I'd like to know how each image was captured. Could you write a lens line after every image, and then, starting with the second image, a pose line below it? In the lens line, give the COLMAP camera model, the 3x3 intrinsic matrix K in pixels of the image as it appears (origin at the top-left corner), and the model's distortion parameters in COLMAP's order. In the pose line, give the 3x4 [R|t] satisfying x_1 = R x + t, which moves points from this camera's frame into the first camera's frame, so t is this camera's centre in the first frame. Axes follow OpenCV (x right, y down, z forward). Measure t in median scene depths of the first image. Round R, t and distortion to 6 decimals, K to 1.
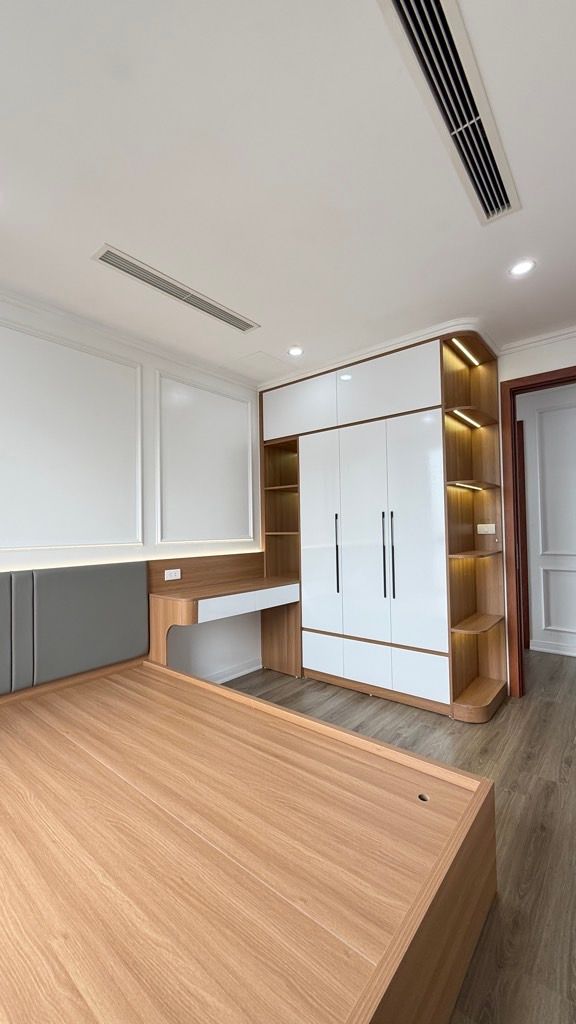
lens RADIAL K [[404.9, 0, 290.6], [0, 404.9, 516.5], [0, 0, 1]] dist [-0.005759, 0.000558]
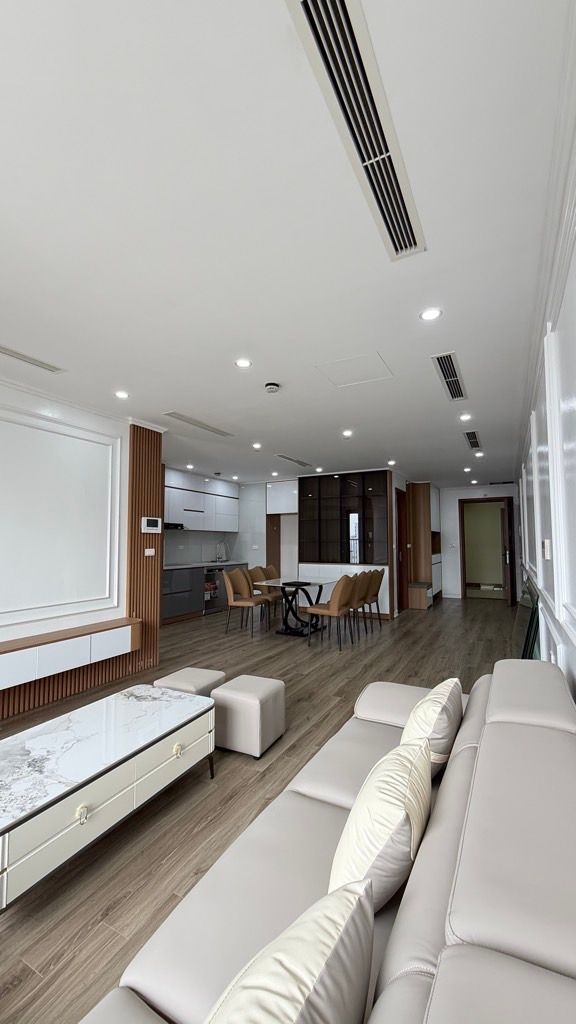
lens RADIAL K [[404.9, 0, 290.6], [0, 404.9, 516.5], [0, 0, 1]] dist [-0.005759, 0.000558]
pose [[0.980866, 0.042765, 0.189930, 0.063836], [-0.033010, 0.997983, -0.054231, 0.000559], [-0.191866, 0.046924, 0.980299, 0.078297]]
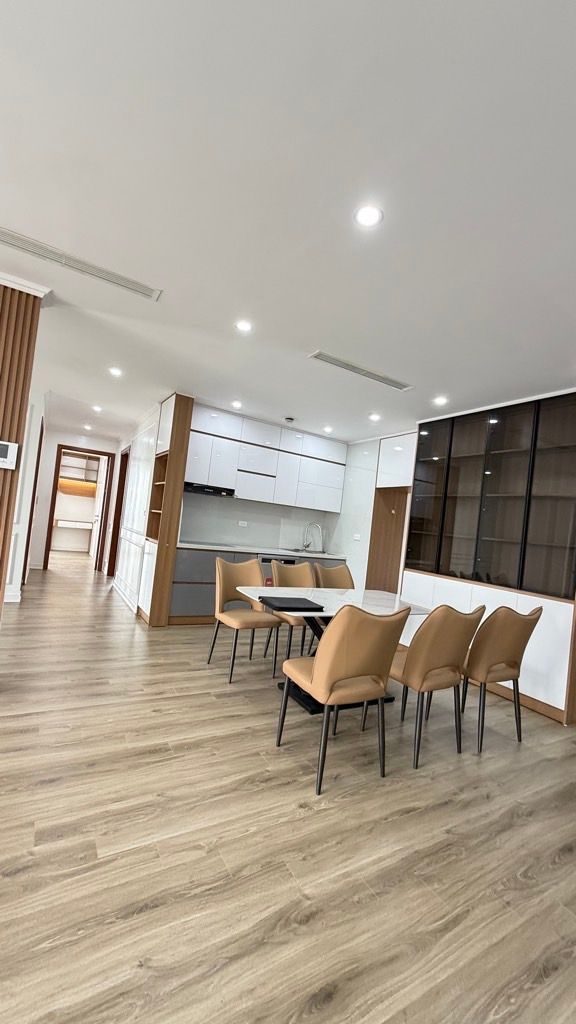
lens RADIAL K [[412.3, 0, 288.0], [0, 412.3, 512.0], [0, 0, 1]] dist [0.010786, 0.000081]
pose [[0.932182, 0.119162, -0.341815, 0.818390], [-0.131004, 0.991313, -0.011682, 0.023489], [0.337453, 0.055669, 0.939695, 1.147370]]
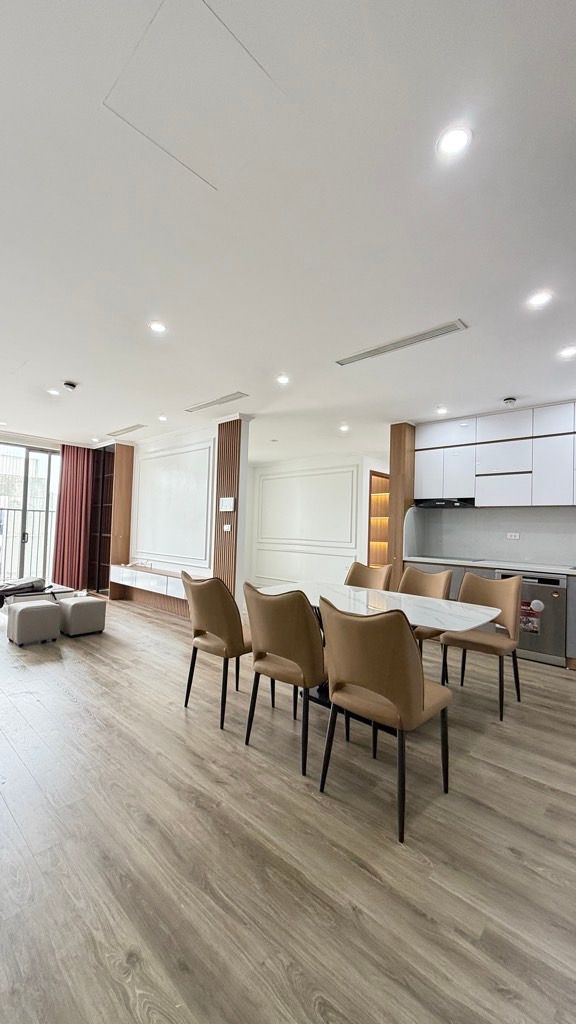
lens RADIAL K [[404.9, 0, 290.6], [0, 404.9, 516.5], [0, 0, 1]] dist [-0.005759, 0.000558]
pose [[-0.062844, -0.003749, -0.998016, 1.709881], [-0.012816, 0.999914, -0.002949, 0.023782], [0.997941, 0.012606, -0.062886, 2.243398]]
